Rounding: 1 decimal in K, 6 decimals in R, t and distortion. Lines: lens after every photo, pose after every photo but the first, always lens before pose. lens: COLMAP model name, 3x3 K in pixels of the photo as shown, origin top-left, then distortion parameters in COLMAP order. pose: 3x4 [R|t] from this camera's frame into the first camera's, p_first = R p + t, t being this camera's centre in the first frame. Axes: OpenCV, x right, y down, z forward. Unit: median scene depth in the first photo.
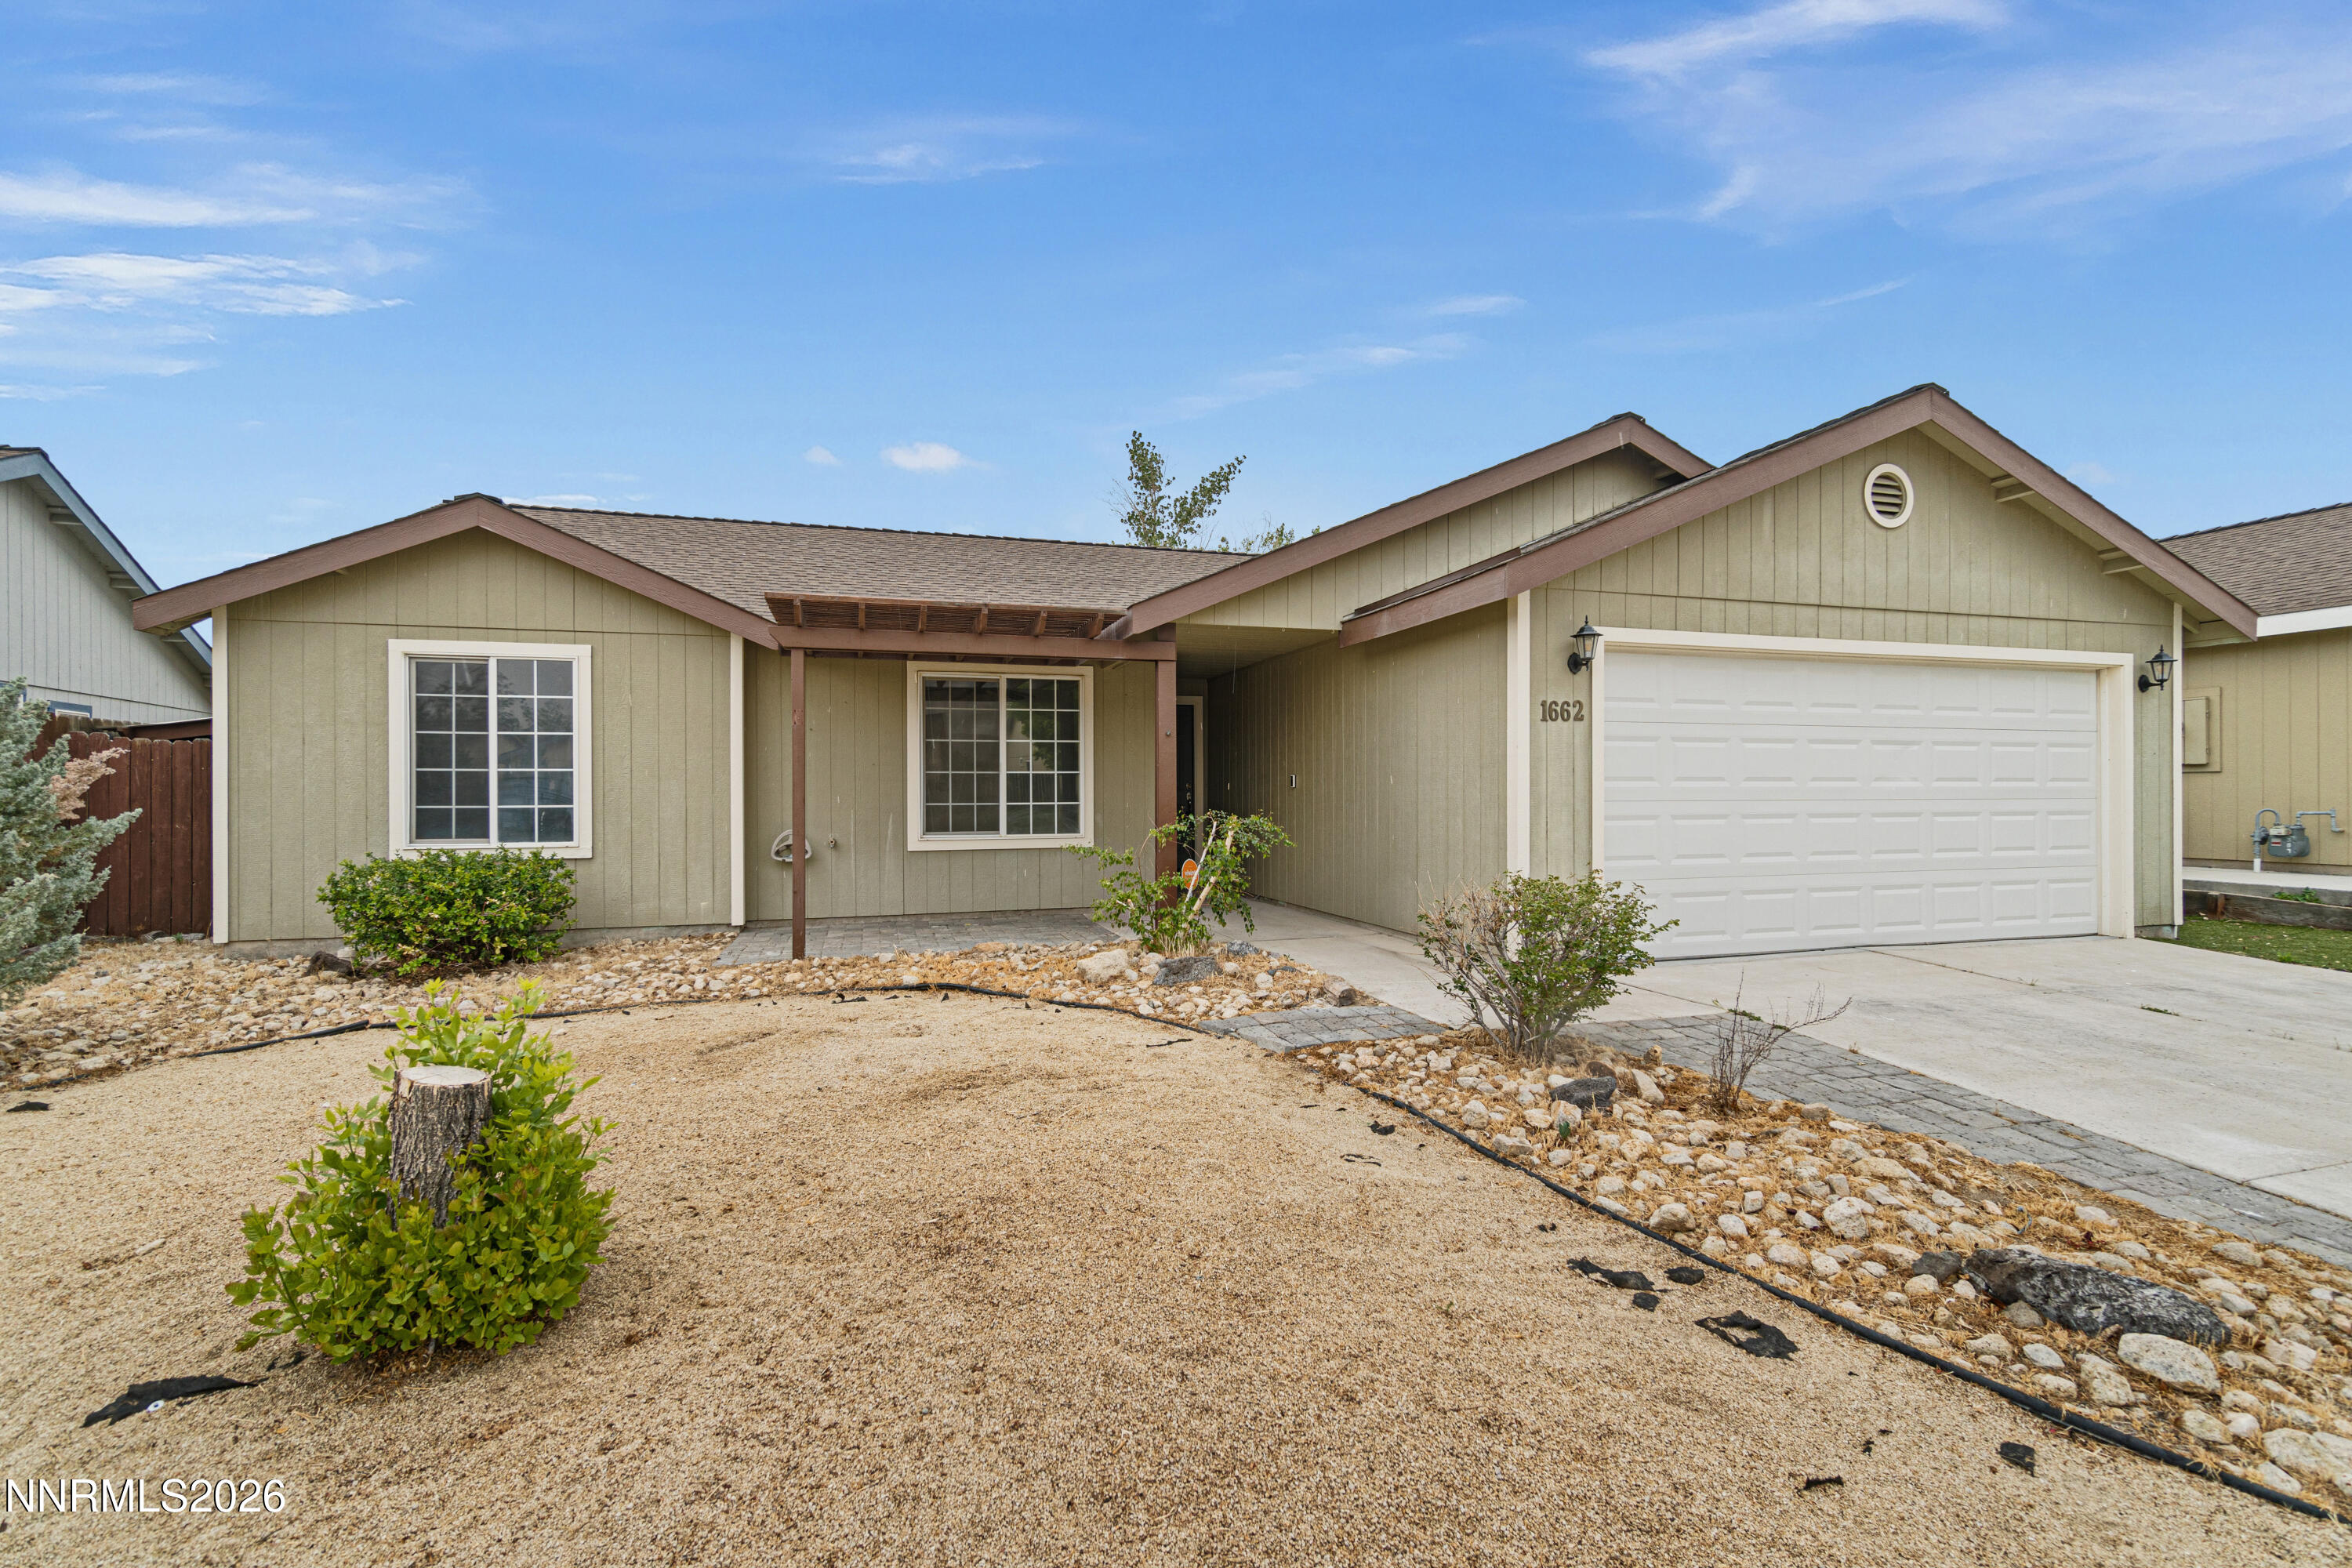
lens RADIAL K [[1014.6, 0, 1174.6], [0, 1014.6, 794.8], [0, 0, 1]] dist [-0.002793, 0.000574]
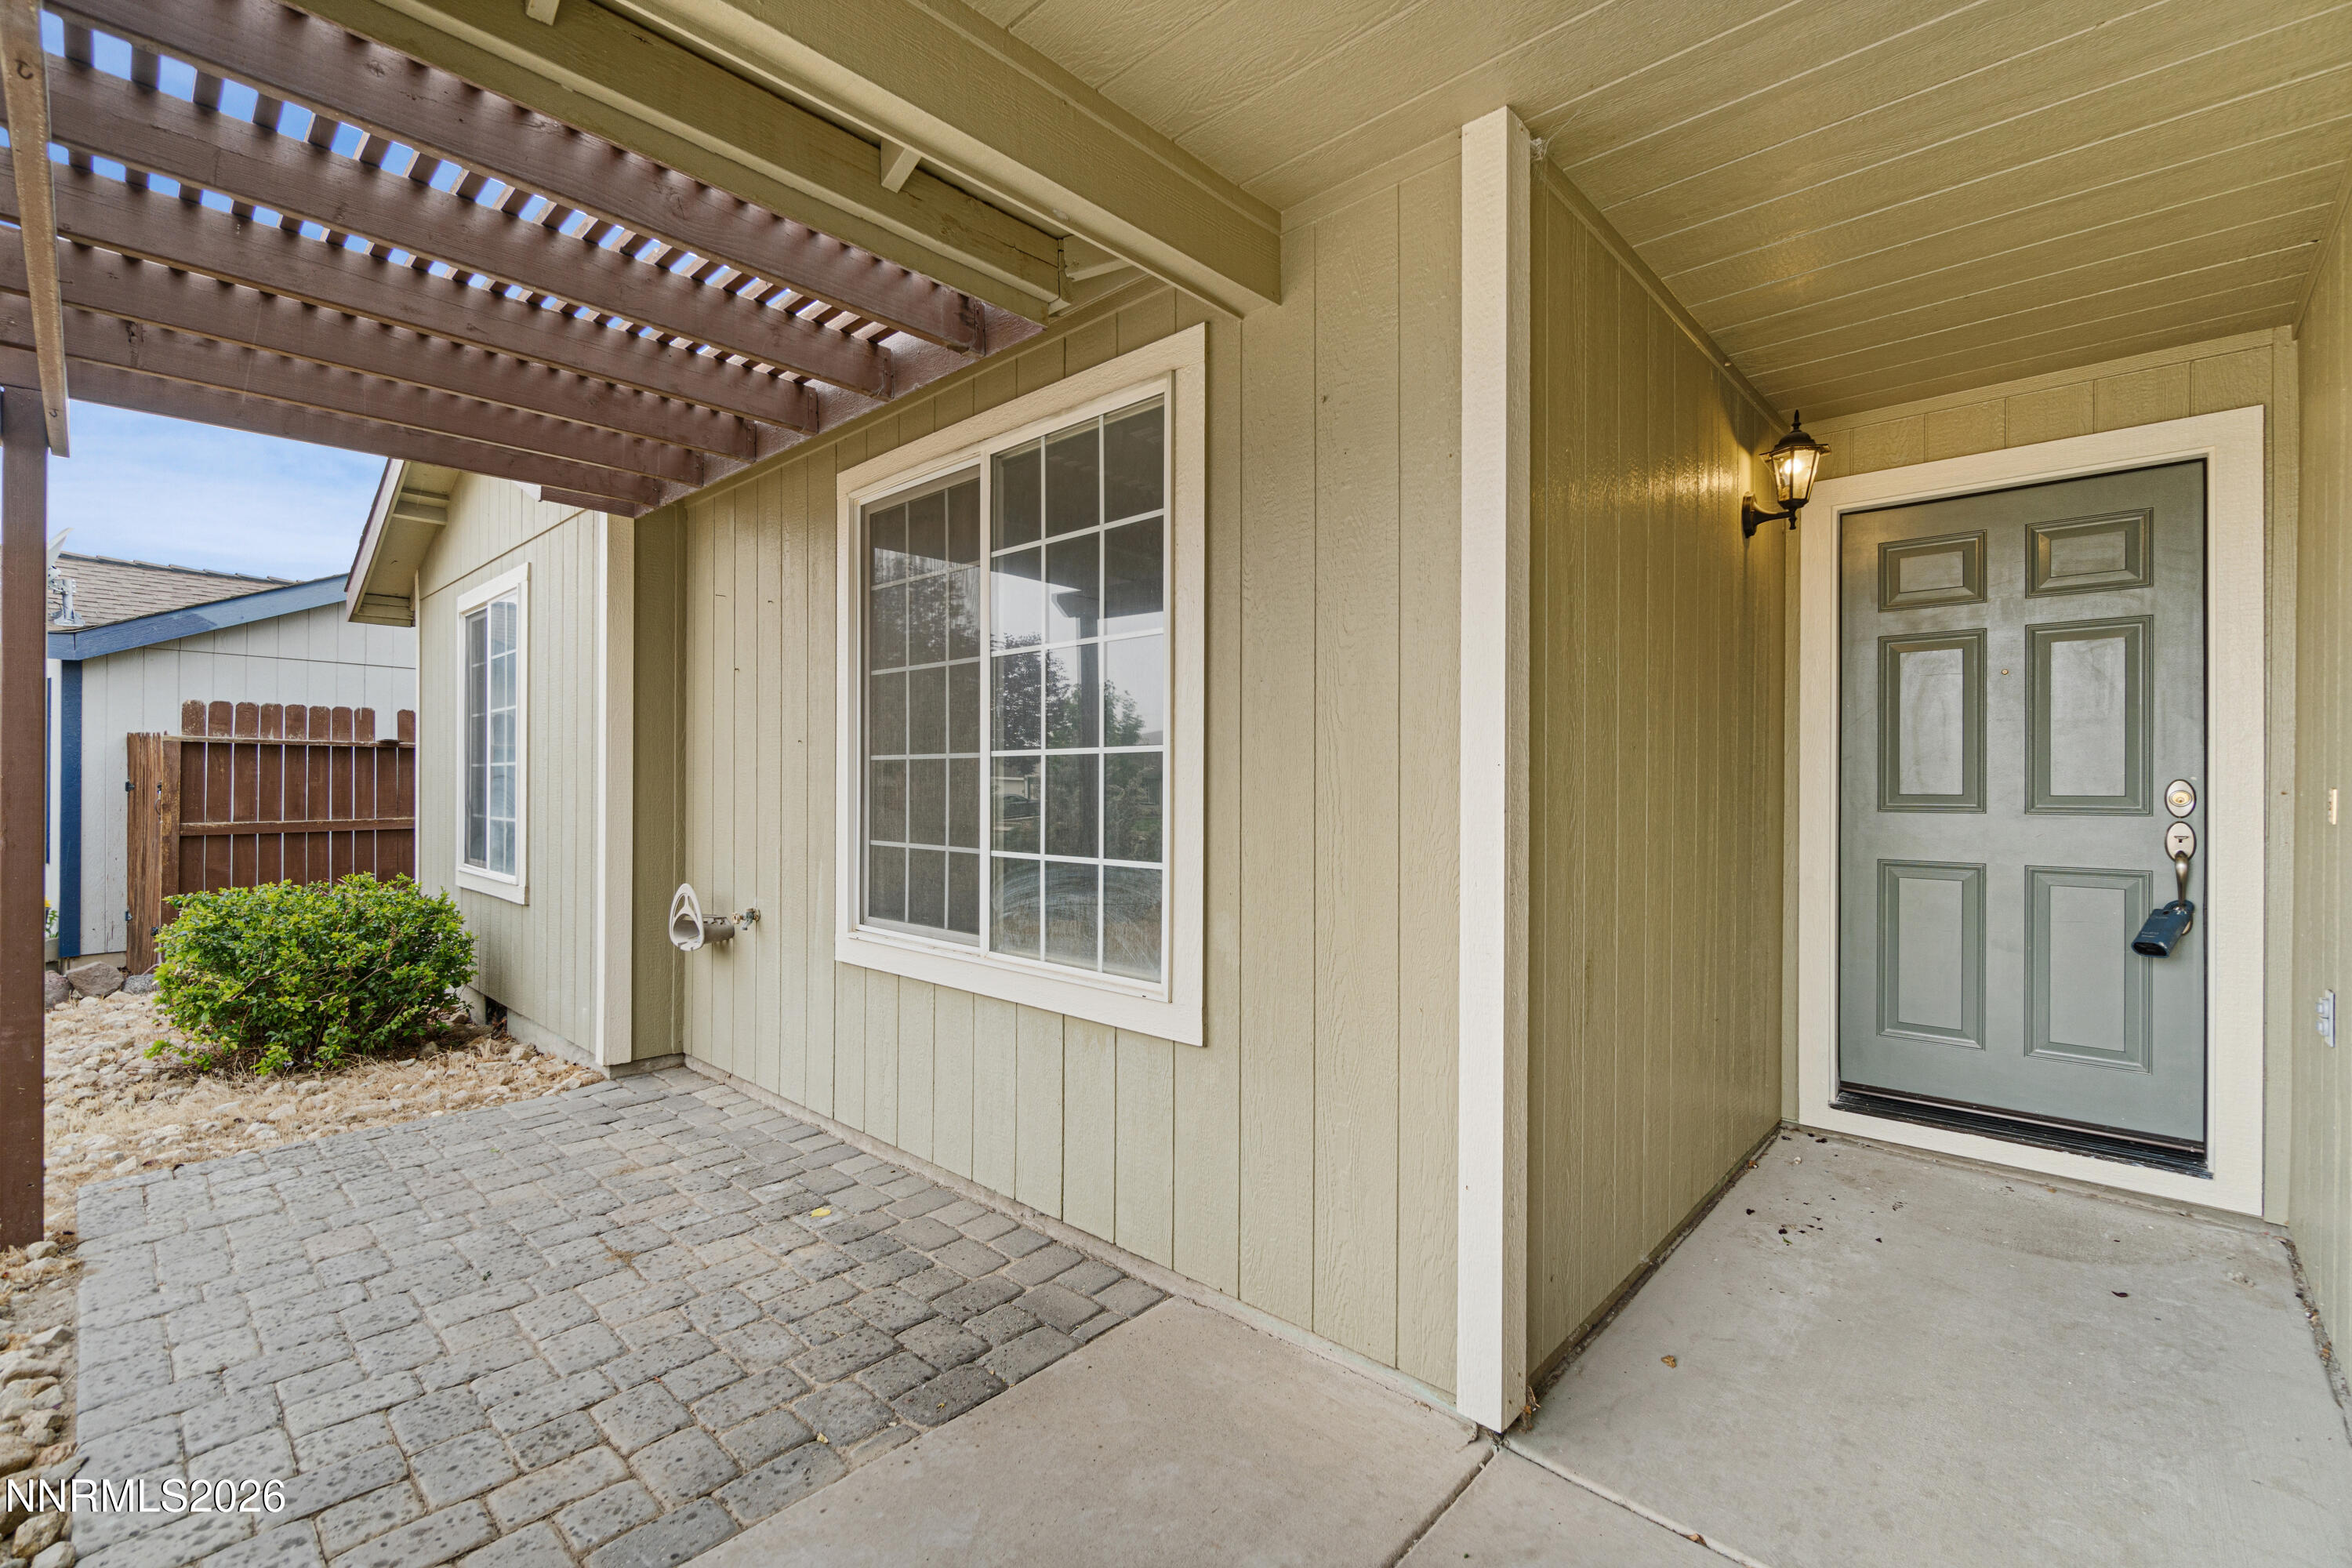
lens RADIAL K [[1014.6, 0, 1177.8], [0, 1014.6, 774.9], [0, 0, 1]] dist [-0.002793, 0.000574]
pose [[0.512997, 0.005718, -0.858371, 0.157614], [-0.006597, 0.999975, 0.002719, -0.019230], [0.858365, 0.004268, 0.513022, 1.020548]]
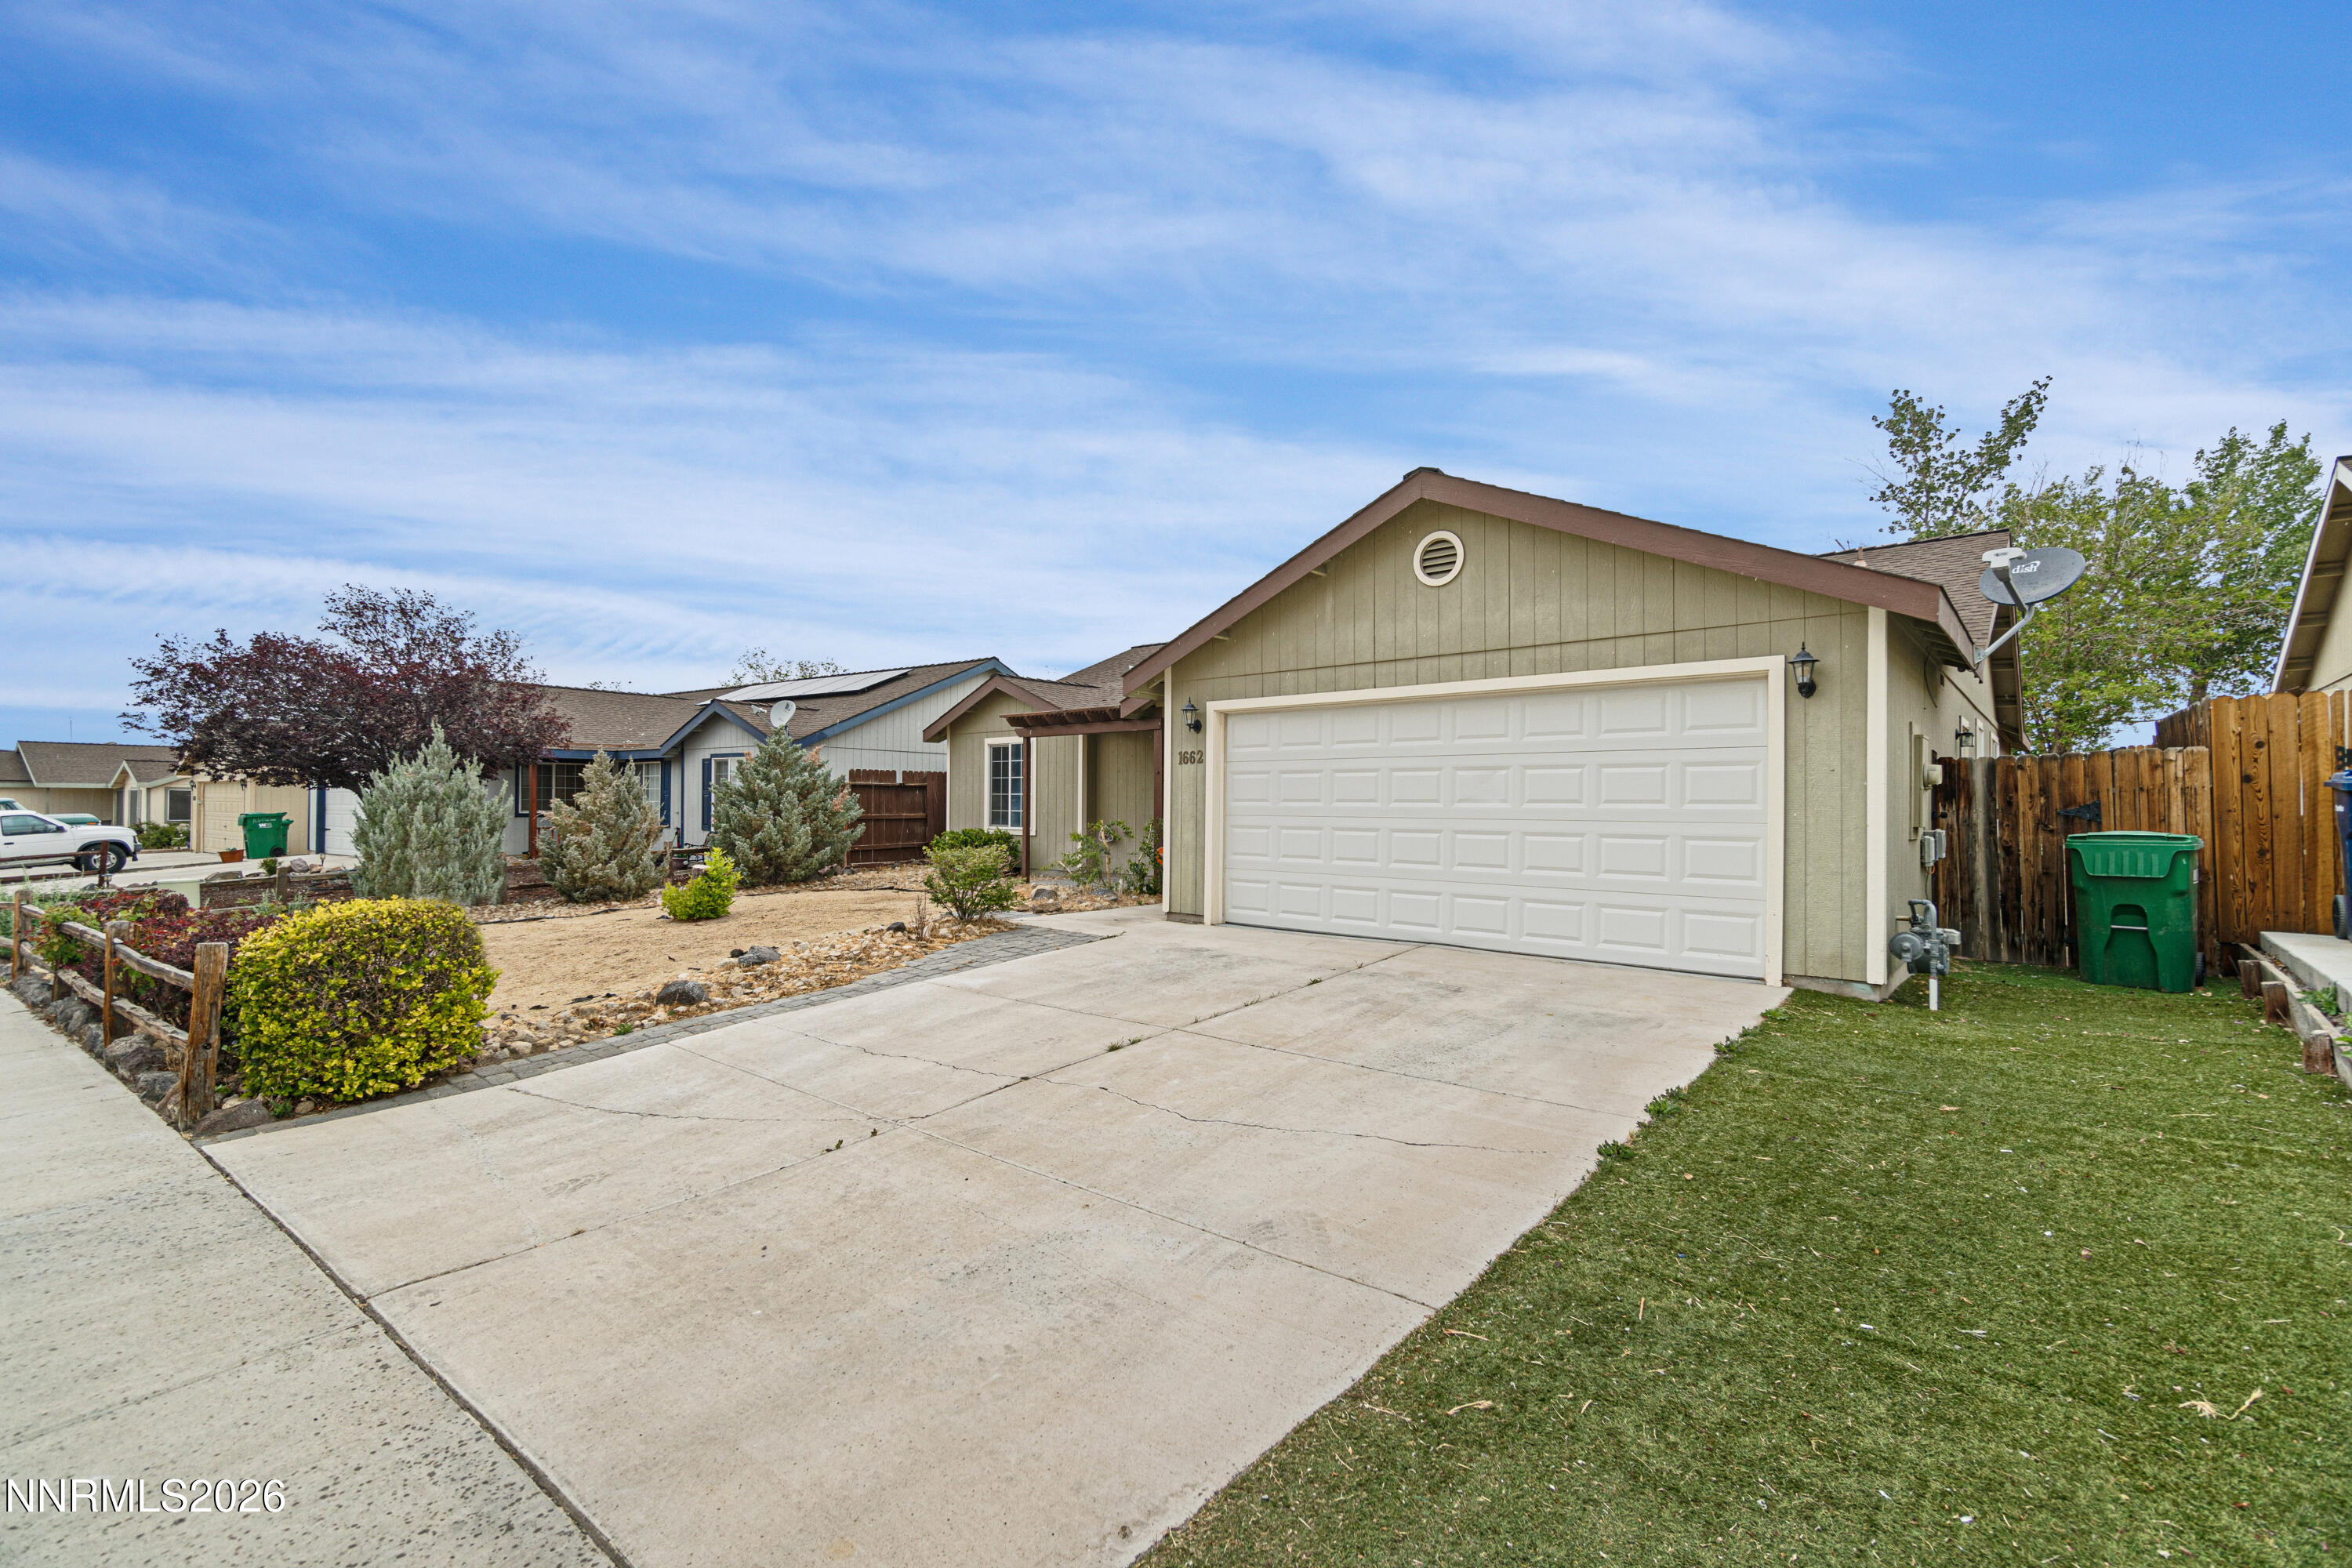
lens RADIAL K [[1020.9, 0, 1172.3], [0, 1020.9, 784.1], [0, 0, 1]] dist [-0.000261, 0.000037]
pose [[0.533592, -0.009957, -0.845683, 1.395964], [-0.006630, 0.999851, -0.015955, -0.012650], [0.845716, 0.014121, 0.533447, 0.103066]]
